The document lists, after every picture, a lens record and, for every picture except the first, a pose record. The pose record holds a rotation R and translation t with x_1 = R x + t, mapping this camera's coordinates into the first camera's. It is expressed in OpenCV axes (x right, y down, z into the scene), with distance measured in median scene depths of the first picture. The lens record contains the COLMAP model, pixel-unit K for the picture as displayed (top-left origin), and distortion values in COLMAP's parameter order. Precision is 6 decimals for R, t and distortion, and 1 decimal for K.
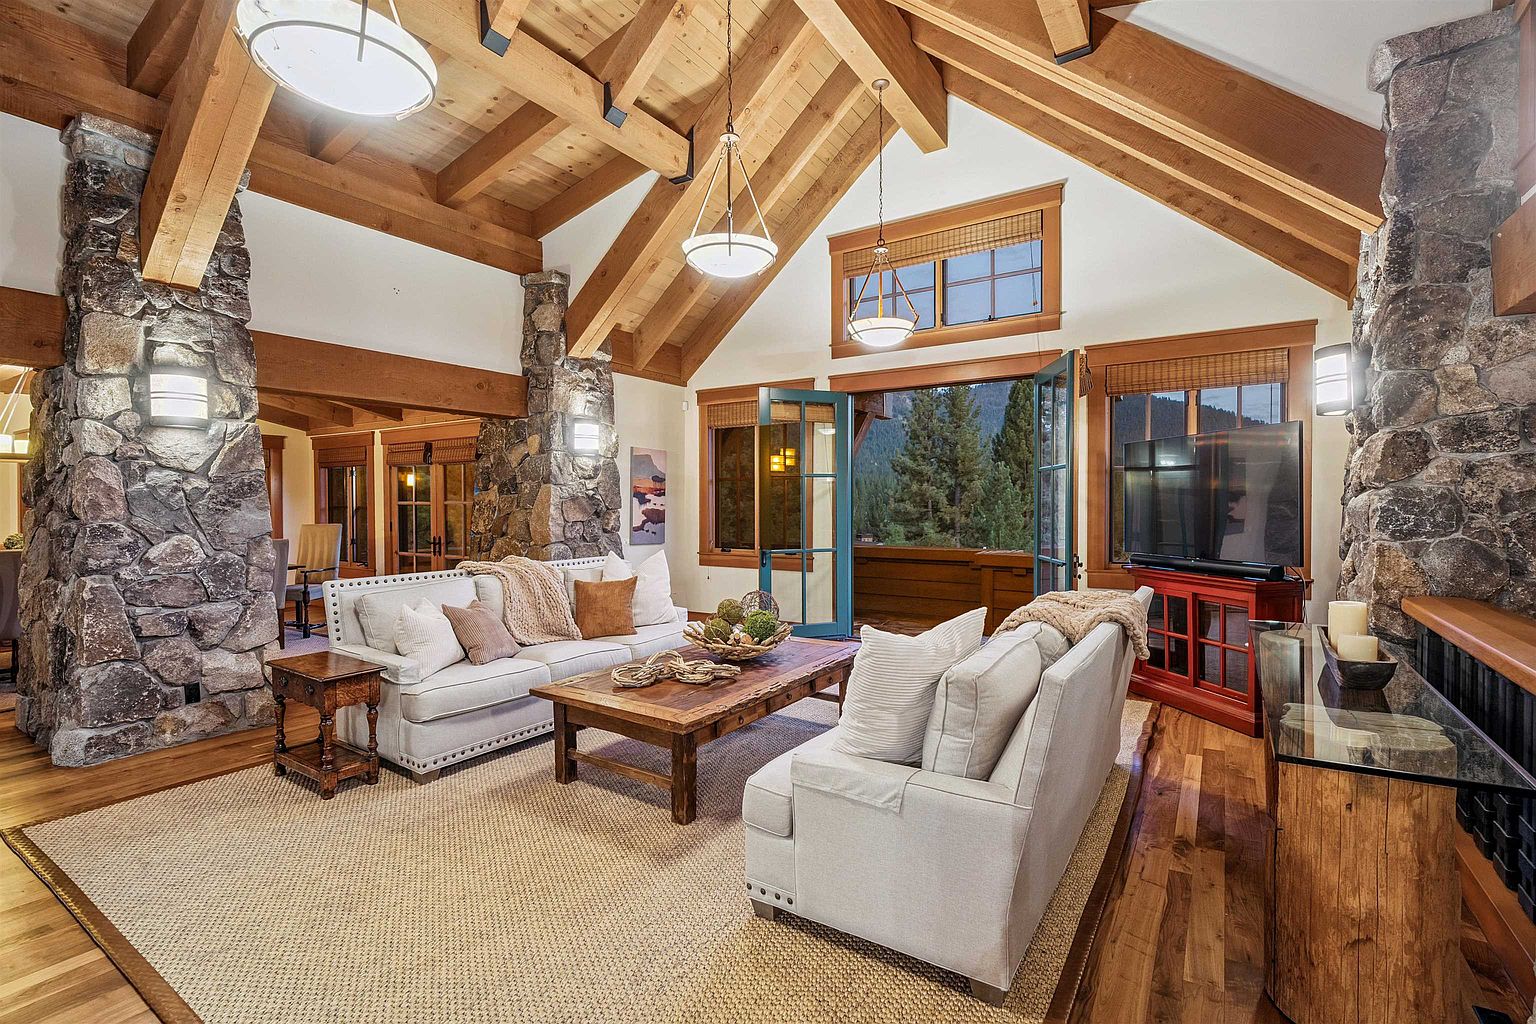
lens RADIAL K [[702.7, 0, 763.8], [0, 702.7, 509.2], [0, 0, 1]] dist [0.002024, 0.001308]
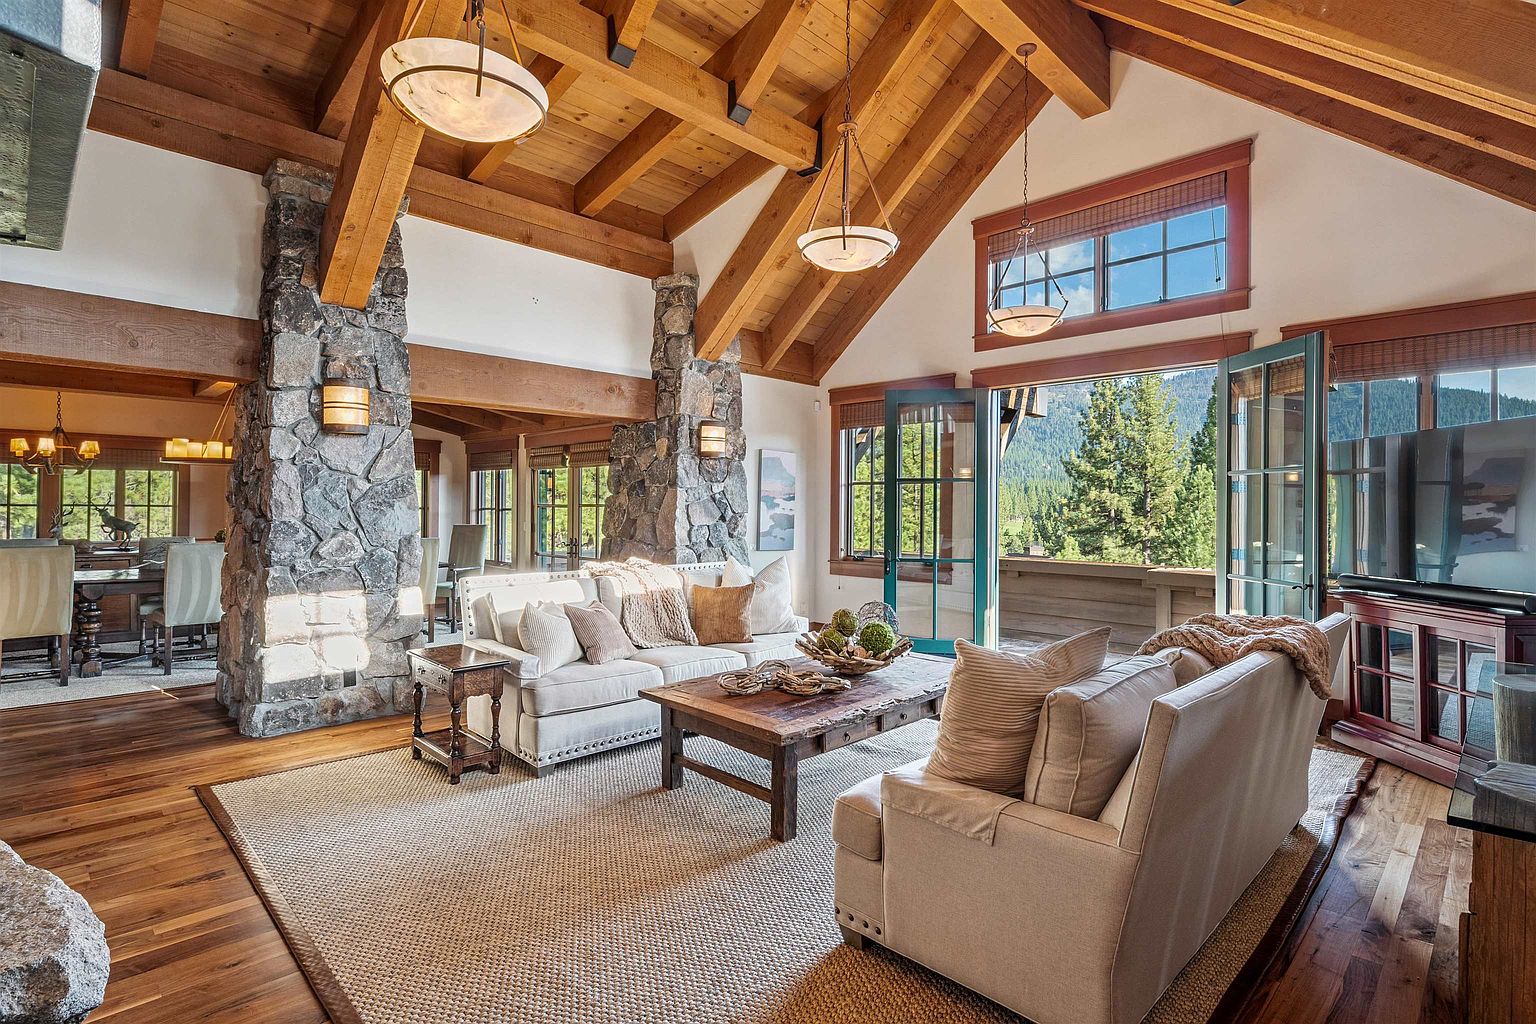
lens RADIAL K [[753.2, 0, 760.6], [0, 753.2, 499.6], [0, 0, 1]] dist [0.009965, -0.001170]
pose [[0.978281, 0.008339, -0.207116, 0.044017], [-0.012856, 0.999708, -0.020475, 0.002133], [0.206885, 0.022693, 0.978102, -0.016483]]
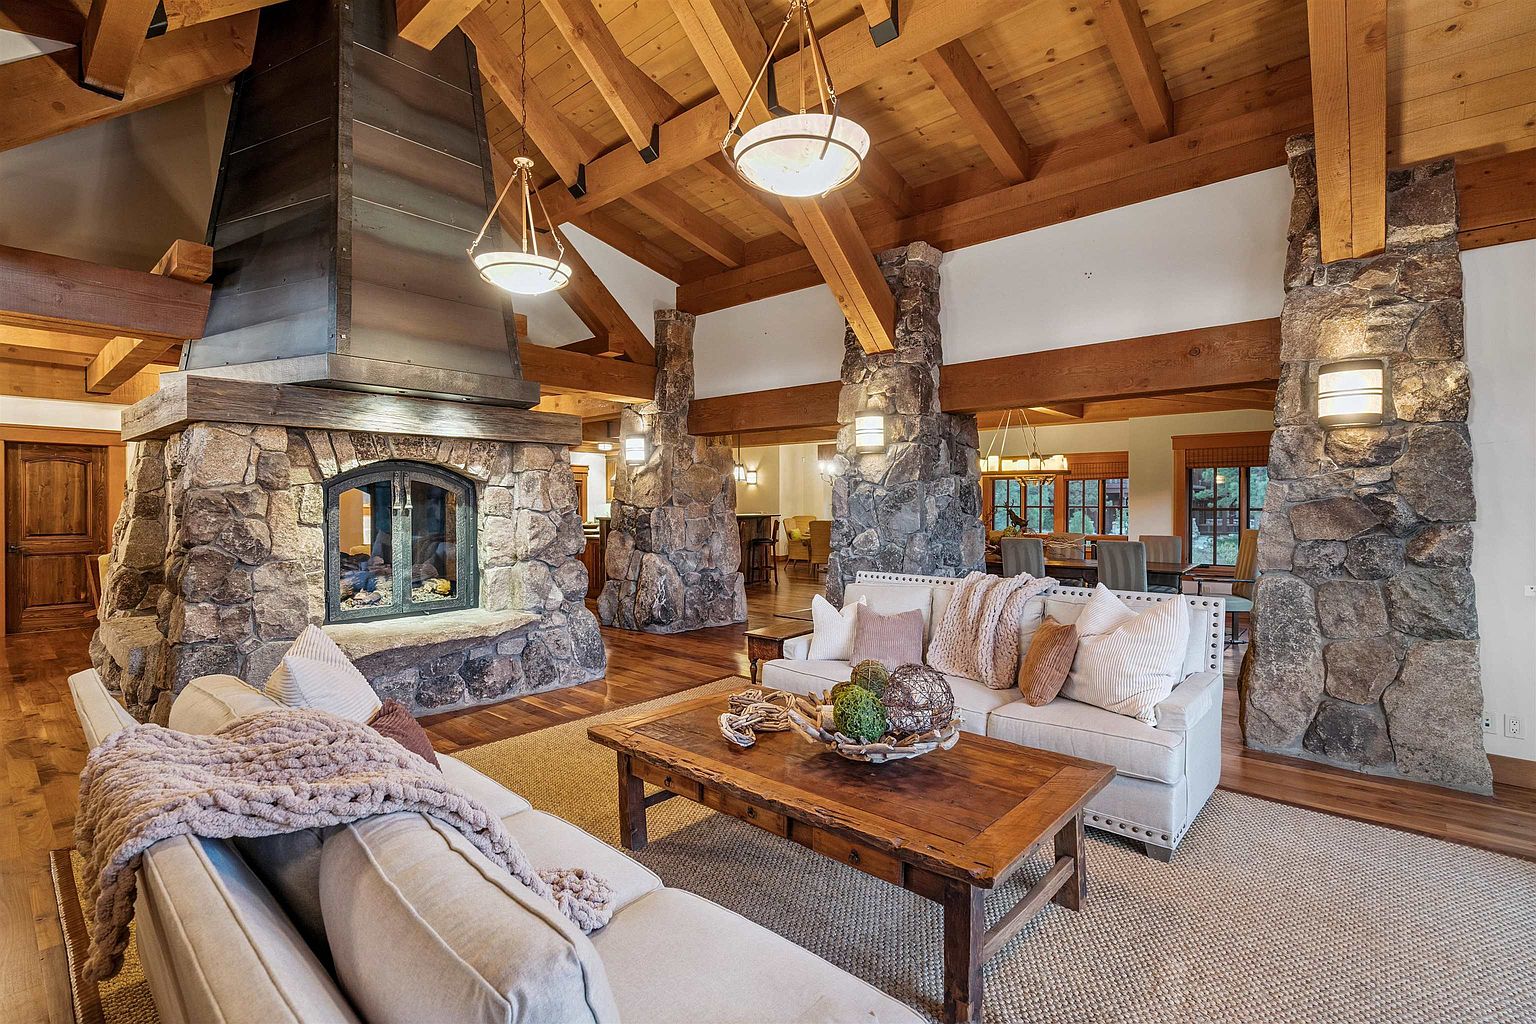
lens RADIAL K [[702.7, 0, 763.8], [0, 702.7, 509.2], [0, 0, 1]] dist [0.002024, 0.001308]
pose [[-0.140606, 0.008686, -0.990027, 0.547571], [-0.011994, 0.999873, 0.010476, -0.013544], [0.989993, 0.013348, -0.140484, 0.883096]]
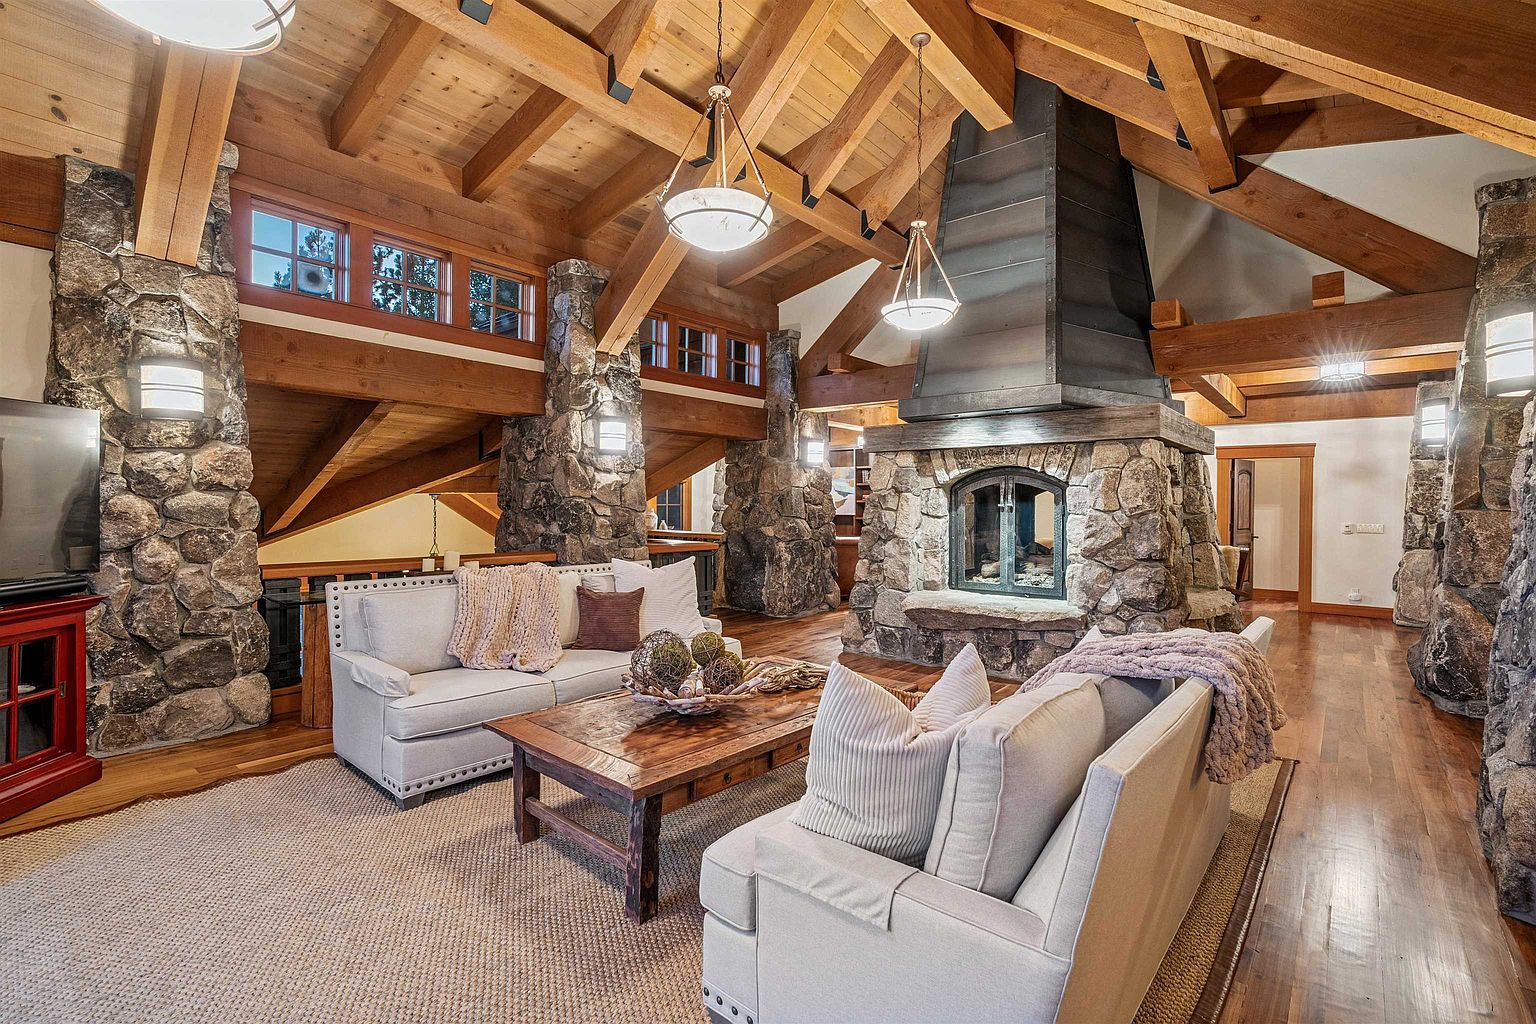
lens RADIAL K [[702.7, 0, 763.8], [0, 702.7, 509.2], [0, 0, 1]] dist [0.002024, 0.001308]
pose [[-0.993048, -0.005725, 0.117568, -0.161701], [-0.002993, 0.999722, 0.023398, -0.020624], [-0.117669, 0.022884, -0.992789, 1.562794]]
